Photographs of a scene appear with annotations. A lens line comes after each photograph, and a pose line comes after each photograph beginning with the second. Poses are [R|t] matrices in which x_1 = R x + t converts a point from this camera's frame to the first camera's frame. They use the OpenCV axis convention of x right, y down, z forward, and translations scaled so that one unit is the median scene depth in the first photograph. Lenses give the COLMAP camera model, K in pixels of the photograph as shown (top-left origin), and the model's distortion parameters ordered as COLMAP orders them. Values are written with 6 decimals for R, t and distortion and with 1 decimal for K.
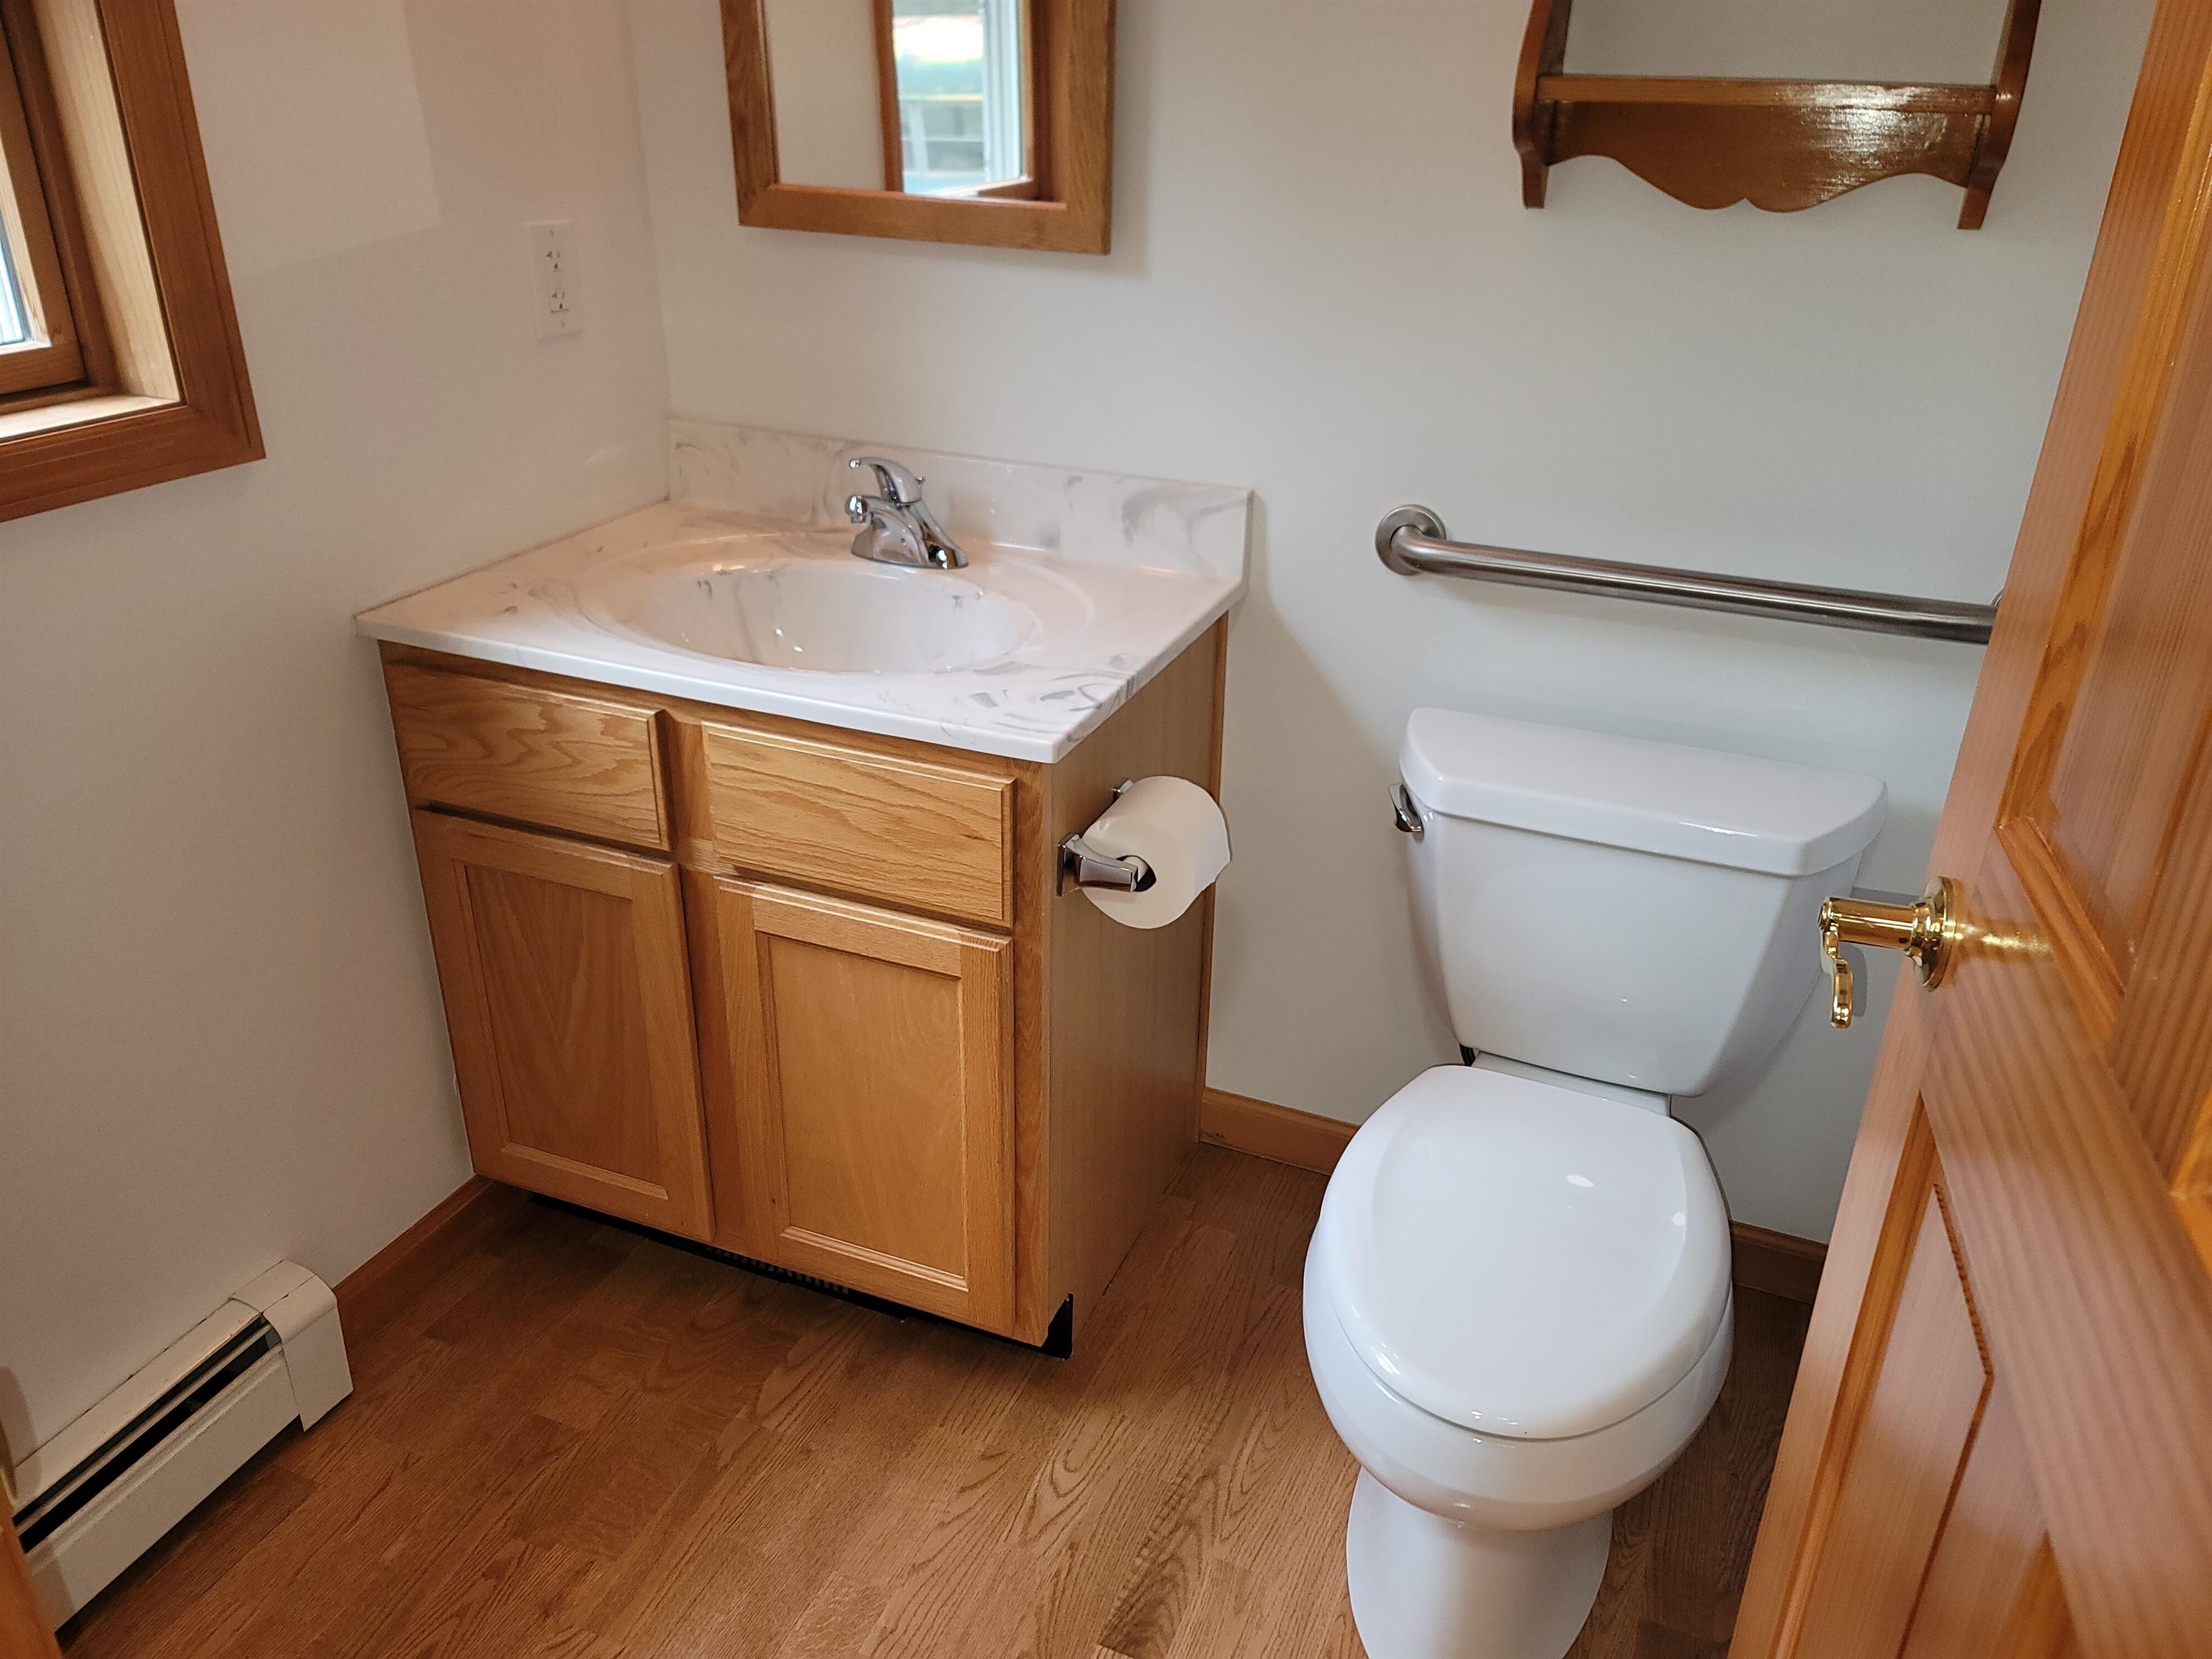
lens RADIAL K [[1595.1, 0, 1110.7], [0, 1595.1, 822.7], [0, 0, 1]] dist [0.029589, -0.000591]
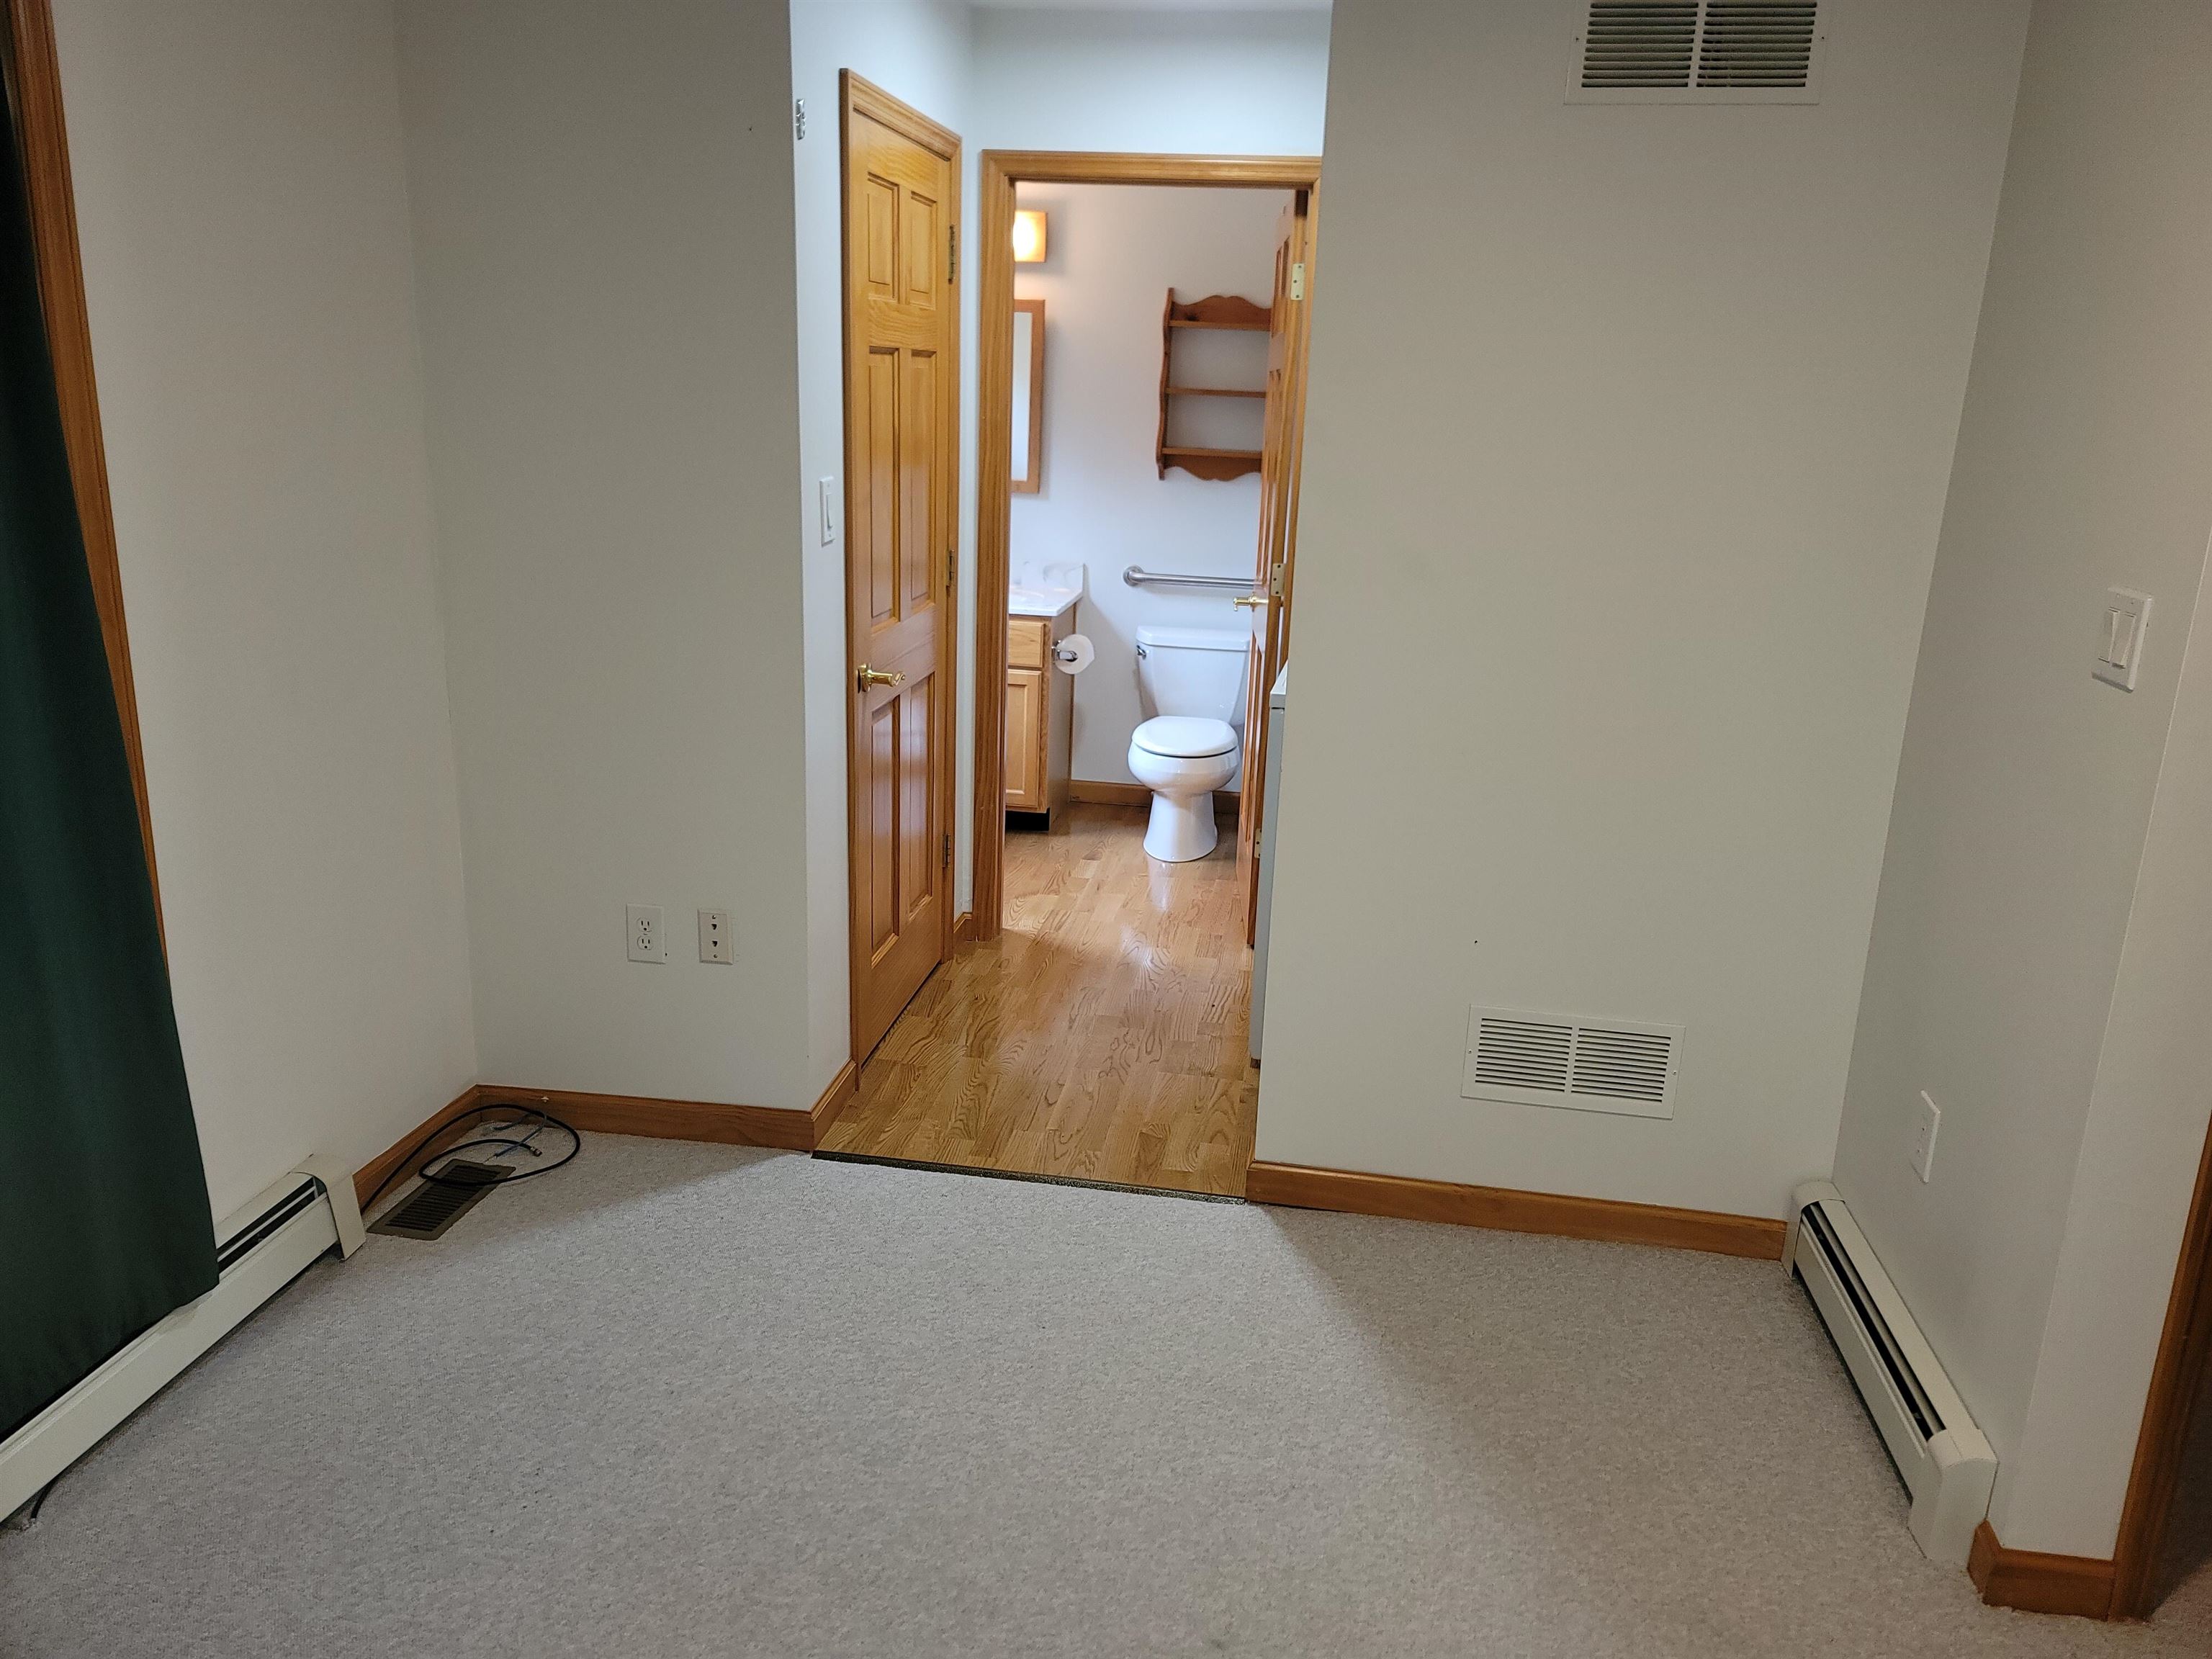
lens RADIAL K [[1595.1, 0, 1110.7], [0, 1595.1, 822.7], [0, 0, 1]] dist [0.029589, -0.000591]
pose [[0.971866, -0.050690, 0.230016, -0.704788], [0.086931, 0.984815, -0.150273, 0.897260], [-0.218906, 0.166041, 0.961515, -2.276568]]
